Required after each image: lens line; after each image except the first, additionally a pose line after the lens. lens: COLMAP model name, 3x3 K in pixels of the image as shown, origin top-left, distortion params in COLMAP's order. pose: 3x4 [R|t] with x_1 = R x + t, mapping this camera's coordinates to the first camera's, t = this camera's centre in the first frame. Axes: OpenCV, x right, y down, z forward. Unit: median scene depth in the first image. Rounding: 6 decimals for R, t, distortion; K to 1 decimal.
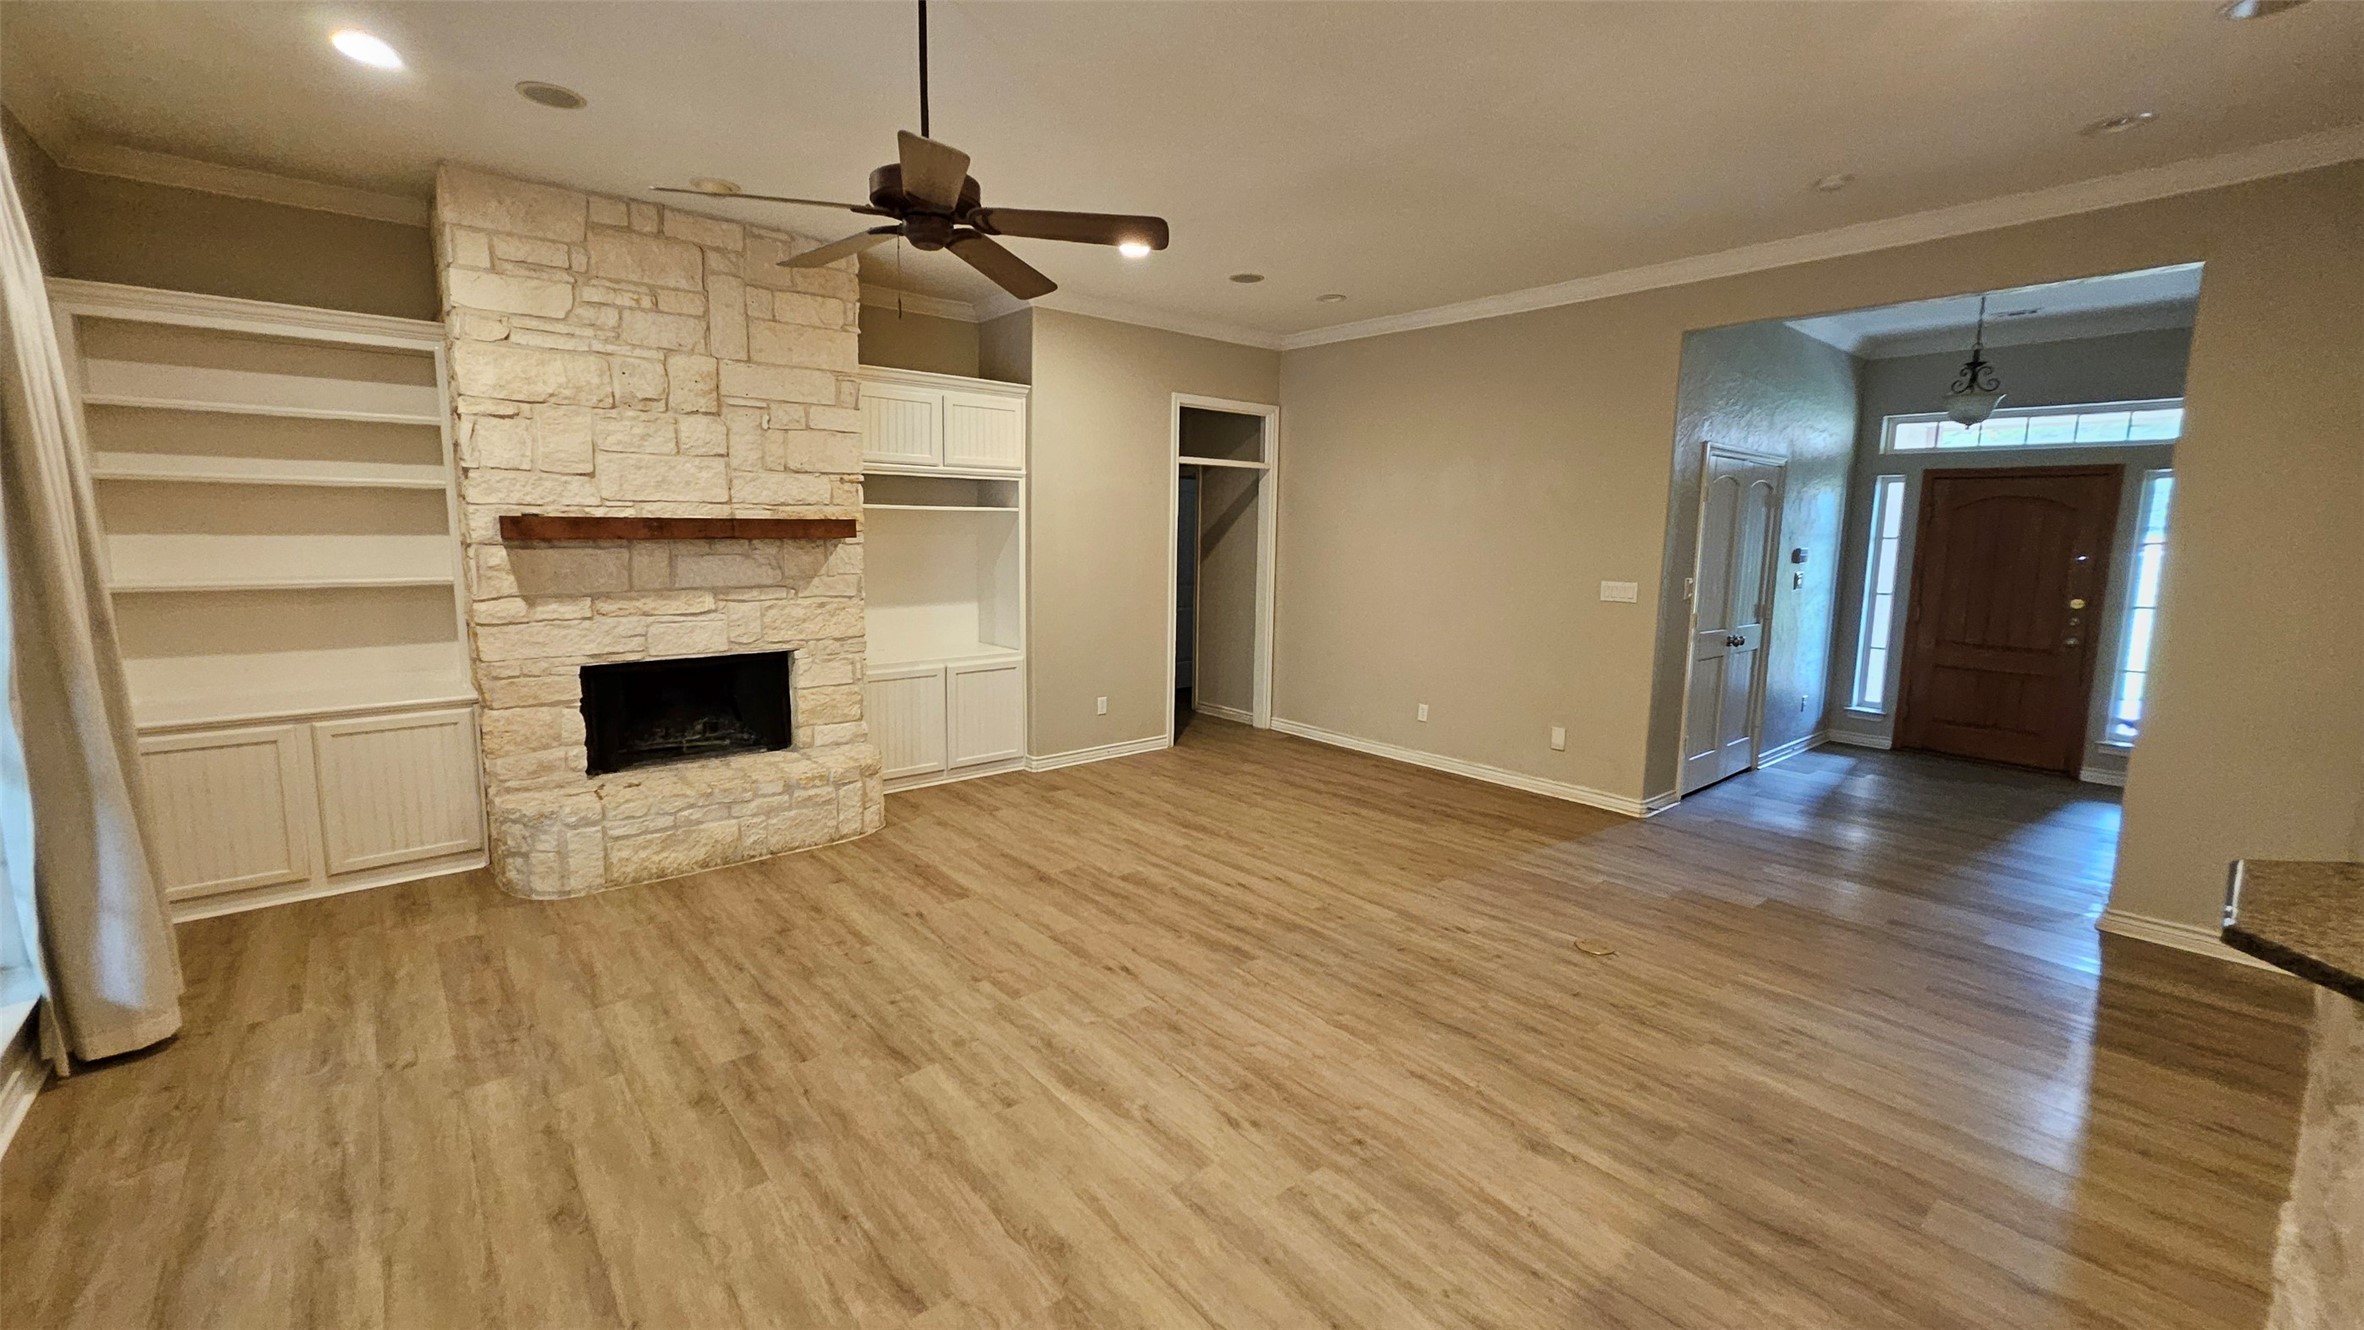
lens RADIAL K [[953.4, 0, 1172.8], [0, 953.4, 642.2], [0, 0, 1]] dist [0.001381, 0.000258]
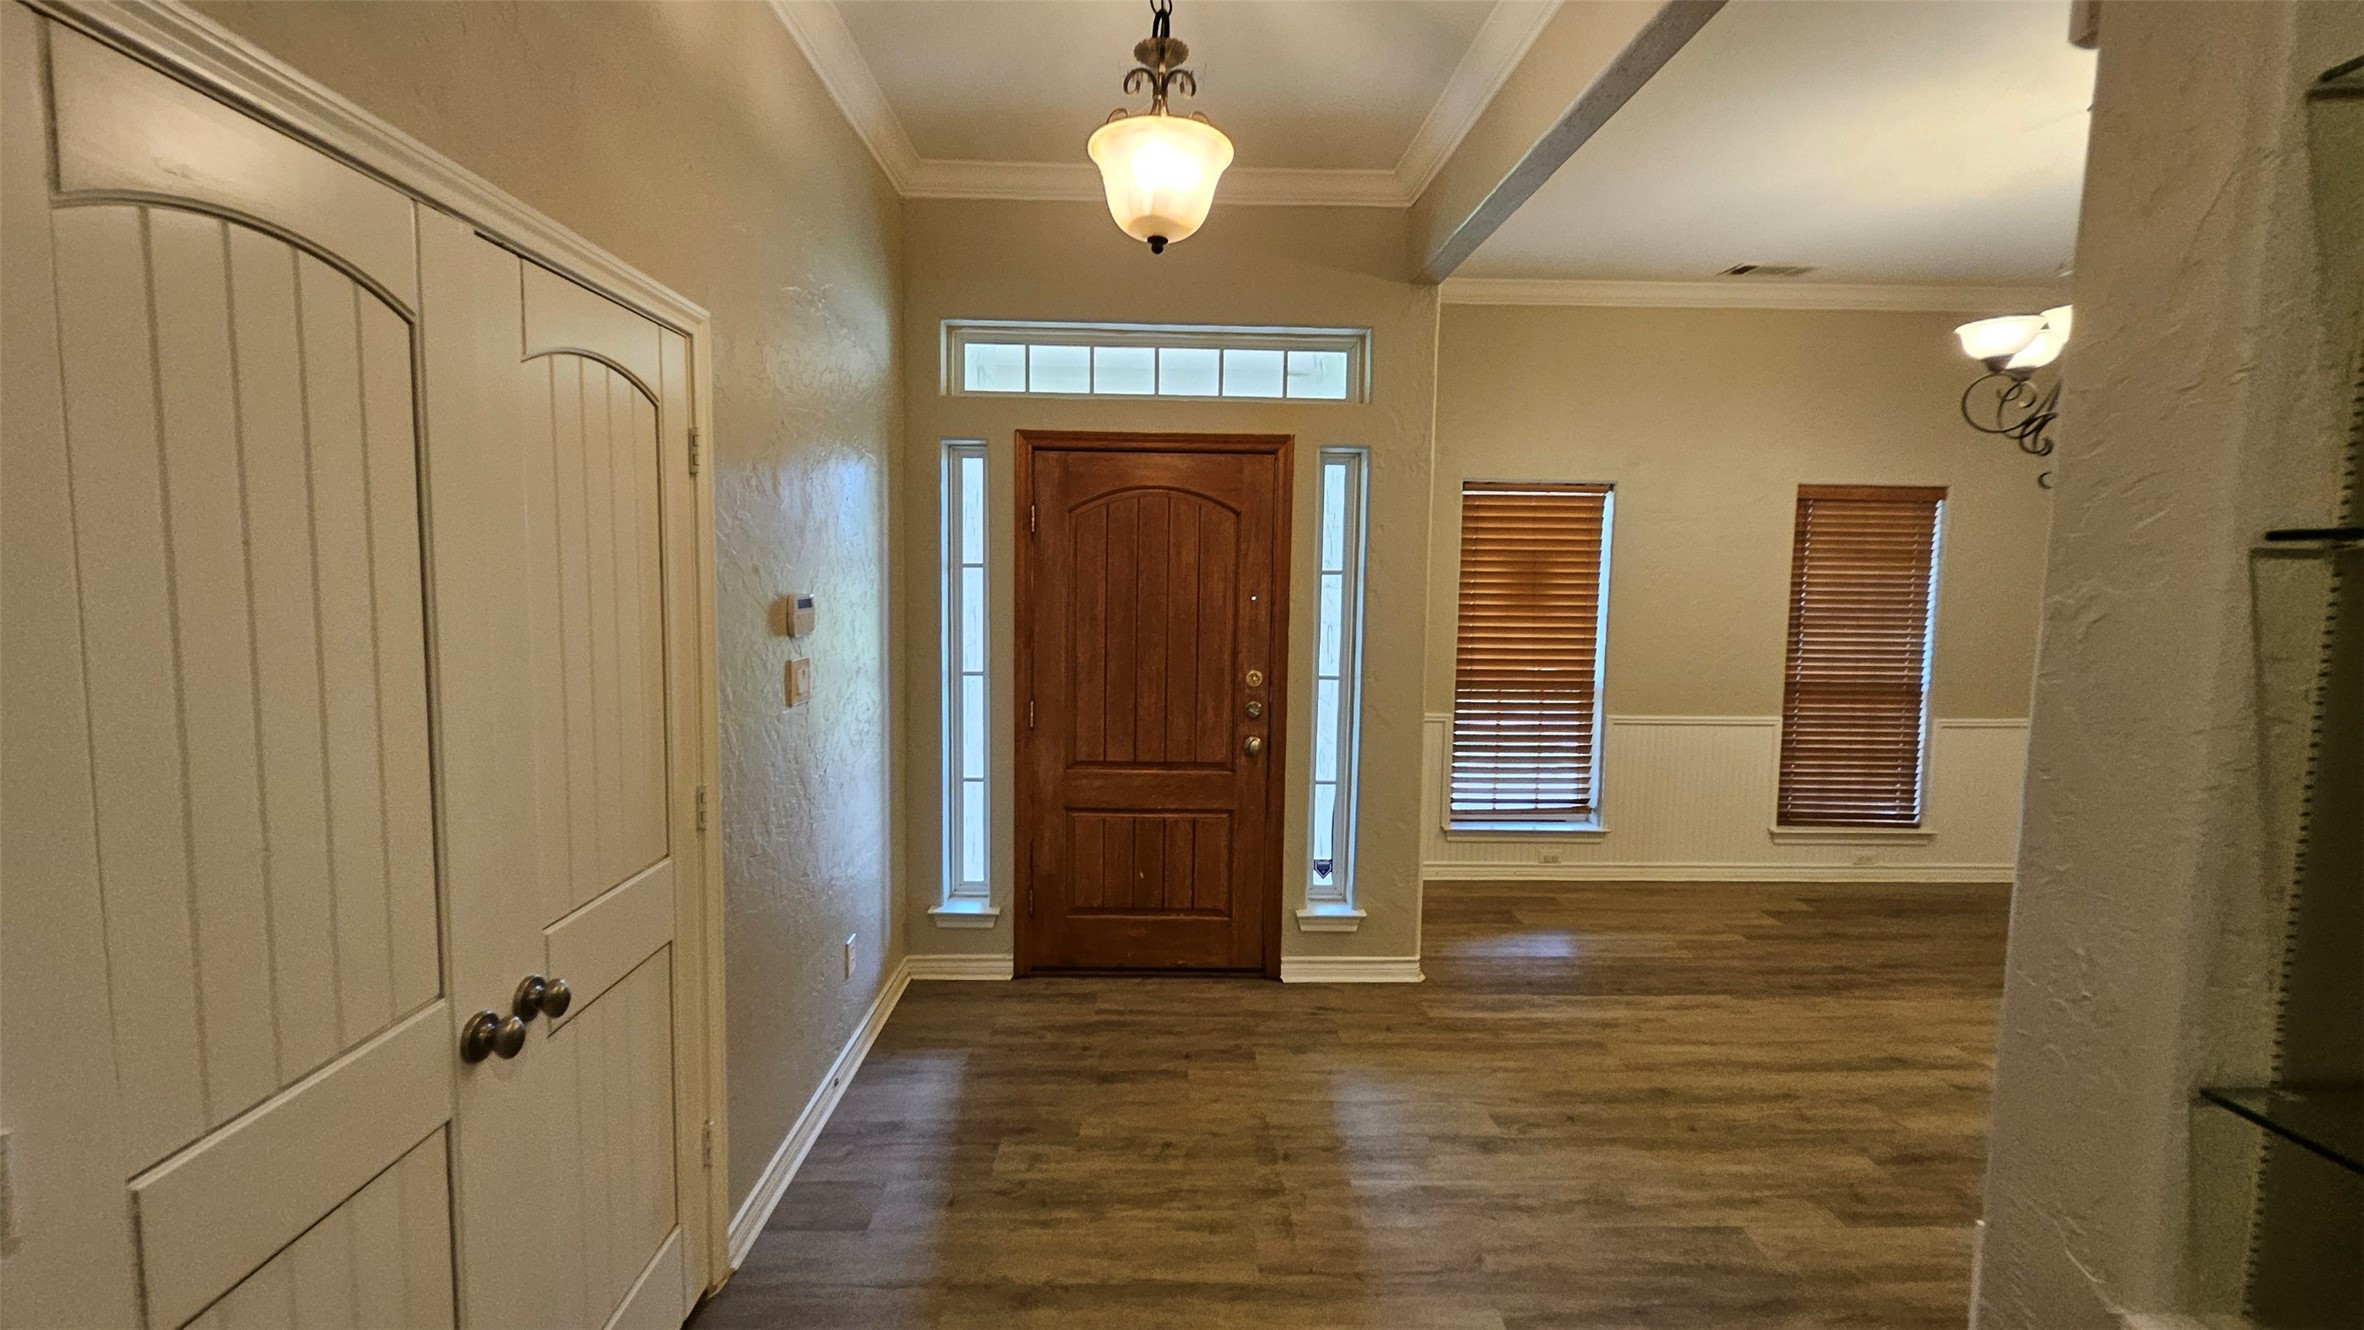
lens RADIAL K [[953.4, 0, 1179.5], [0, 953.4, 653.0], [0, 0, 1]] dist [0.001381, 0.000258]
pose [[0.636238, -0.069400, 0.768365, 0.444965], [0.096419, 0.995290, 0.010057, -0.060233], [-0.765444, 0.067686, 0.639932, 0.618033]]
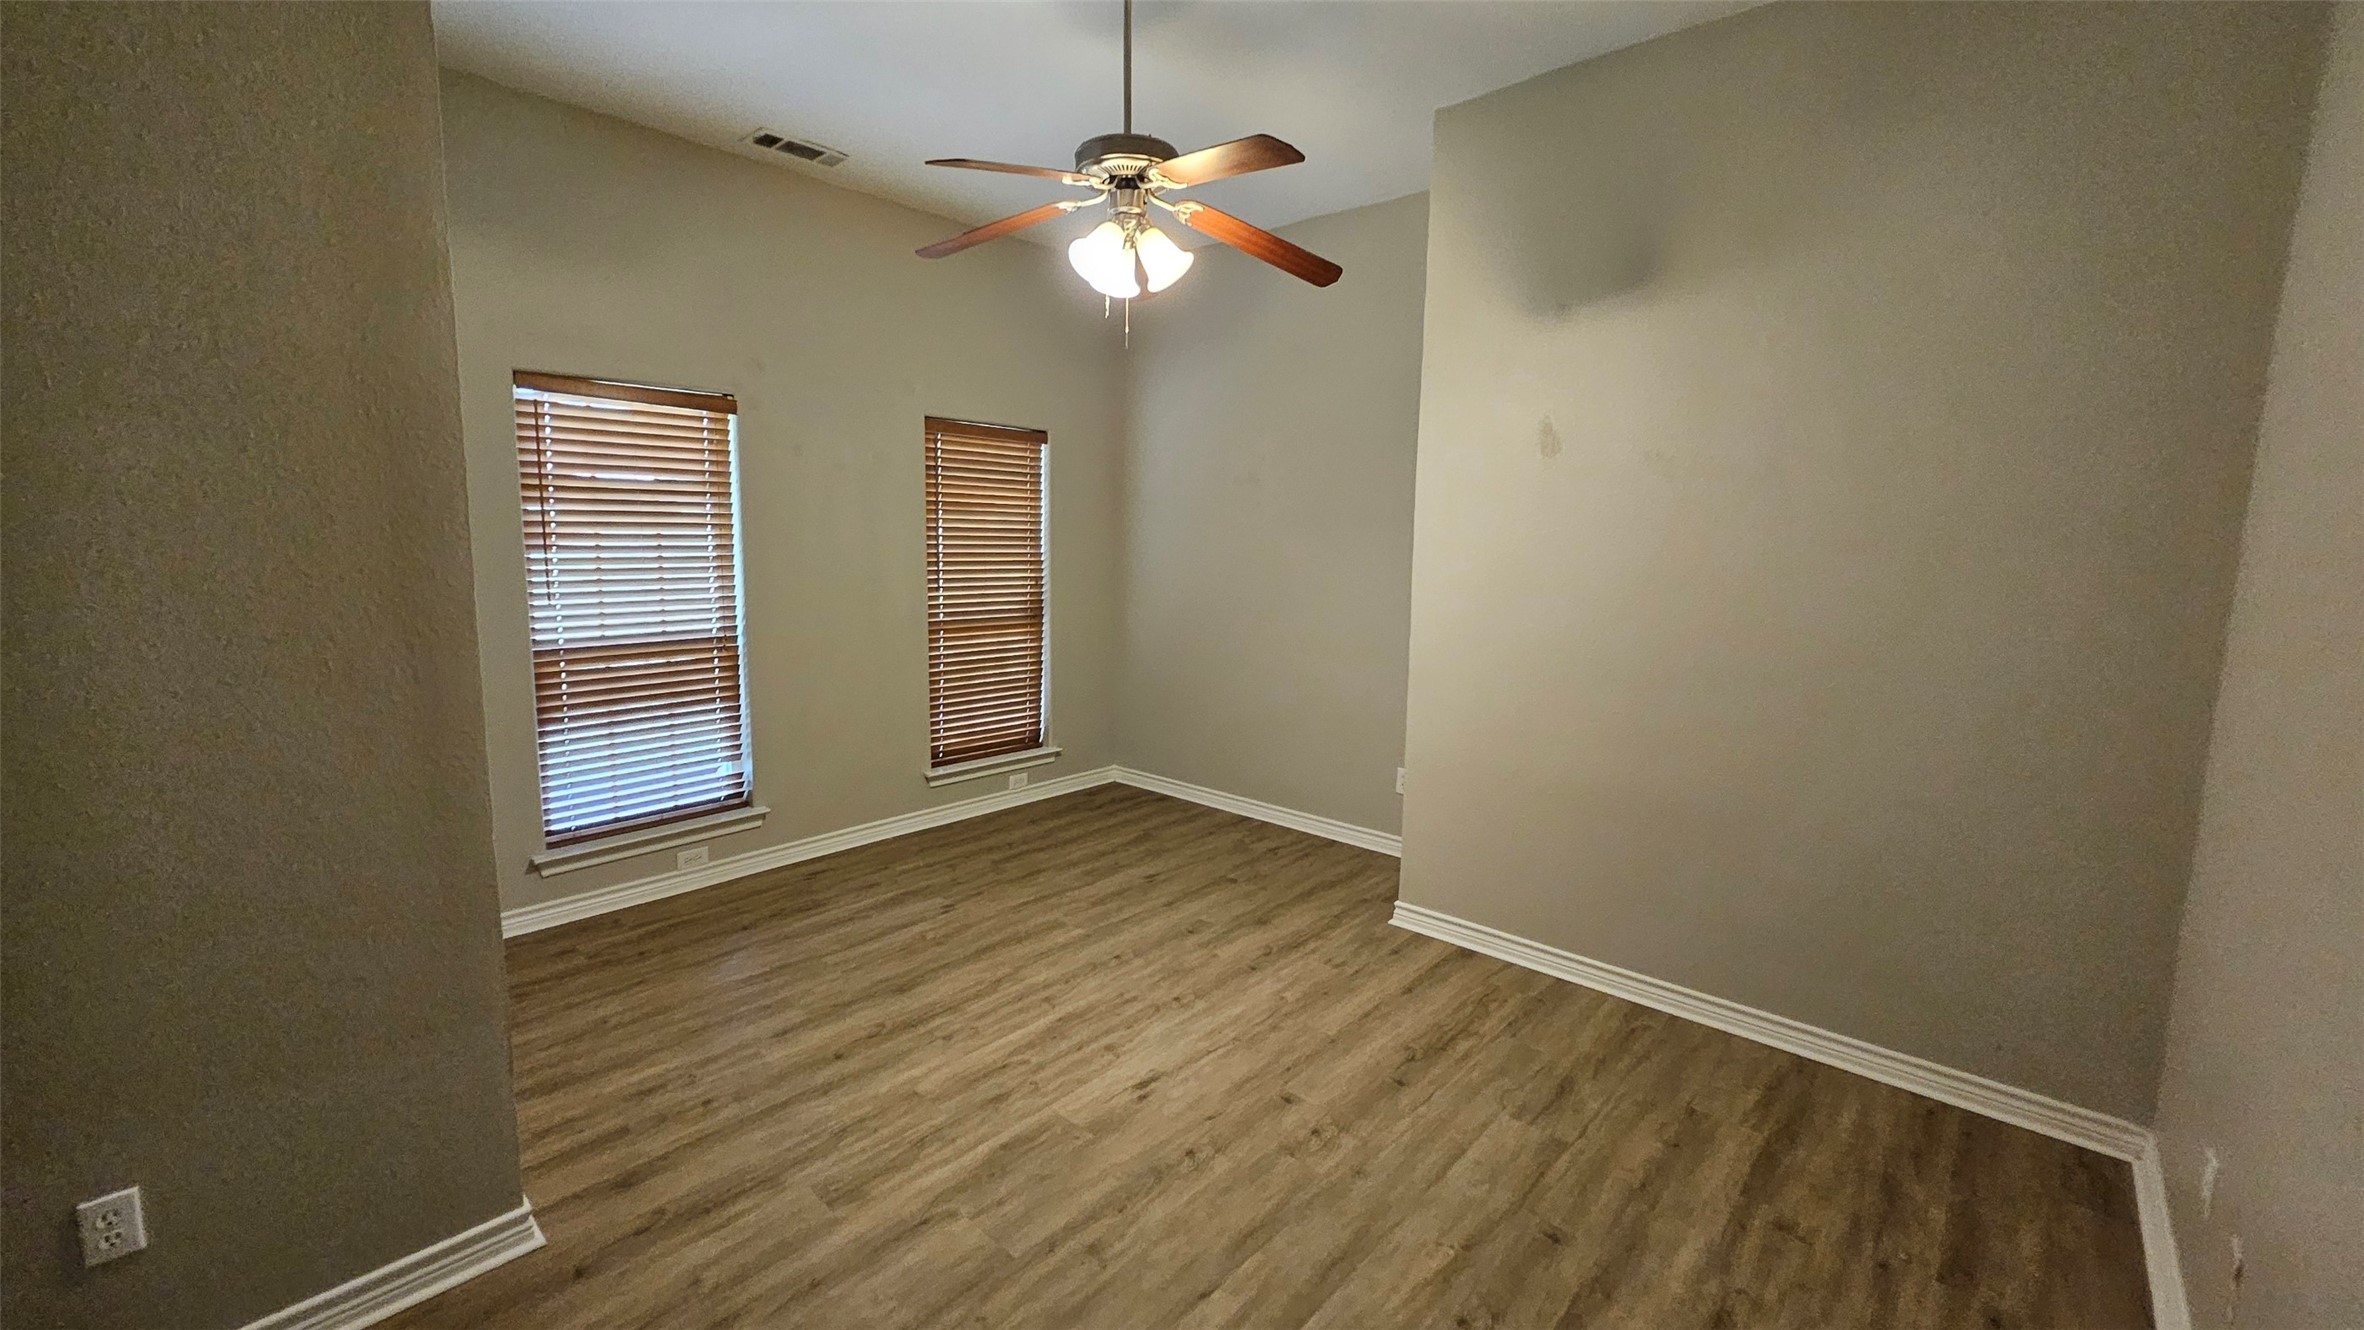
lens RADIAL K [[953.4, 0, 1184.7], [0, 953.4, 653.4], [0, 0, 1]] dist [0.001381, 0.000258]
pose [[-0.138345, -0.163696, 0.976762, 0.552744], [0.098424, 0.979091, 0.178027, -0.069814], [-0.985481, 0.120766, -0.119341, 0.628936]]
